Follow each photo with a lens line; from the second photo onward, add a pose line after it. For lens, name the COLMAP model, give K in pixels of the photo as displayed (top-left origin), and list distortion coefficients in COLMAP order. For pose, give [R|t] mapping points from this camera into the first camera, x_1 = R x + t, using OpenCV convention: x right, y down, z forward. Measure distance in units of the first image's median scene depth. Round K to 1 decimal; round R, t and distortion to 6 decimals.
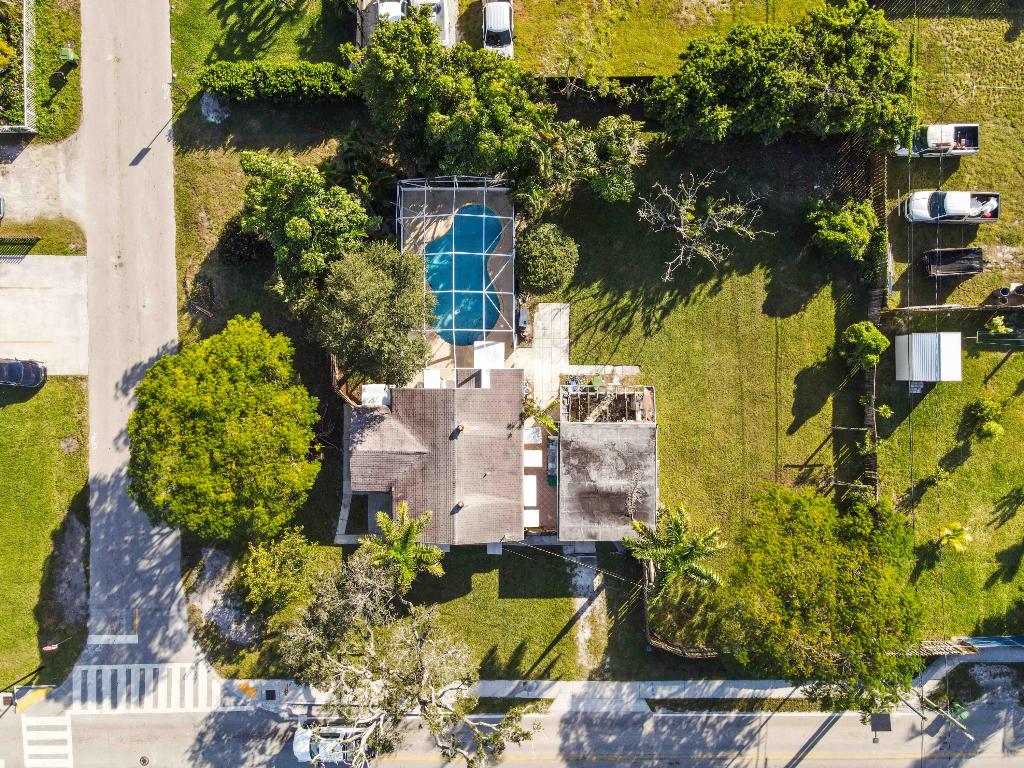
lens RADIAL K [[750.6, 0, 516.9], [0, 750.6, 379.9], [0, 0, 1]] dist [0.022145, -0.002981]
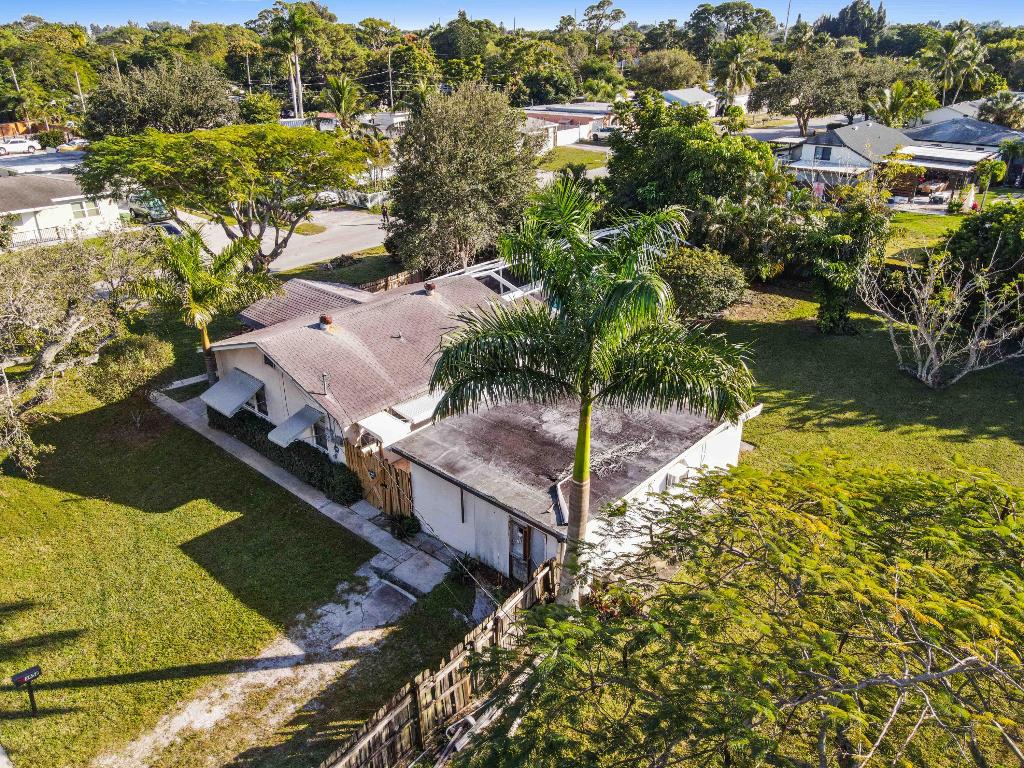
lens RADIAL K [[750.6, 0, 512.9], [0, 750.6, 377.2], [0, 0, 1]] dist [0.022145, -0.002981]
pose [[0.747064, 0.284187, -0.600943, 0.336848], [-0.664737, 0.313343, -0.678189, 0.423205], [-0.004431, 0.906120, 0.422997, 0.745311]]
